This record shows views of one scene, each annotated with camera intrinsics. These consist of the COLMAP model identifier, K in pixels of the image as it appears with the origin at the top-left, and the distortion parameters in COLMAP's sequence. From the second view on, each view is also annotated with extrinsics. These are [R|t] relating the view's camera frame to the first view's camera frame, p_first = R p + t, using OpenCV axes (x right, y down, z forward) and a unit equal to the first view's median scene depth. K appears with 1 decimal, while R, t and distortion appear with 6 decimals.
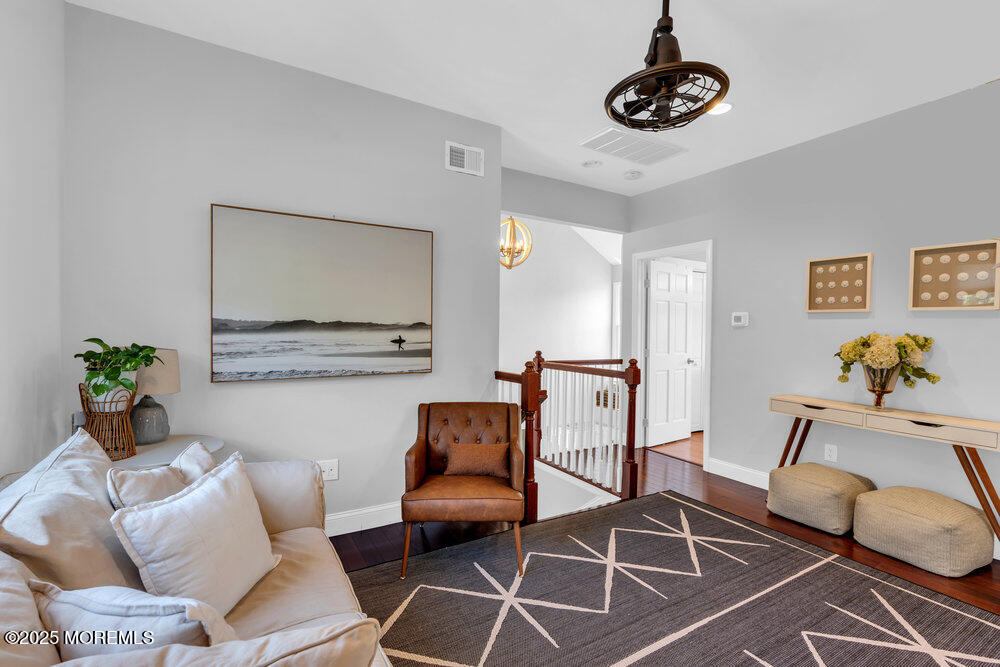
lens RADIAL K [[453.1, 0, 504.0], [0, 453.1, 334.8], [0, 0, 1]] dist [-0.002436, 0.000306]
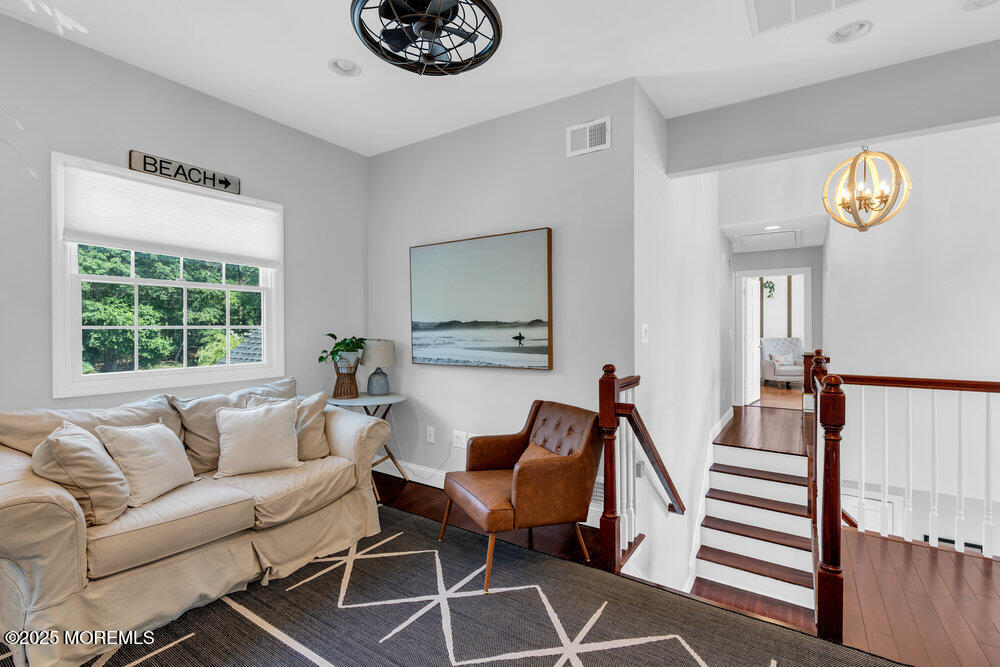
lens RADIAL K [[453.1, 0, 504.3], [0, 453.1, 331.2], [0, 0, 1]] dist [-0.002436, 0.000306]
pose [[0.431325, -0.010036, -0.902141, 0.739771], [-0.005458, 0.999891, -0.013734, 0.013432], [0.902180, 0.010848, 0.431223, 0.526662]]
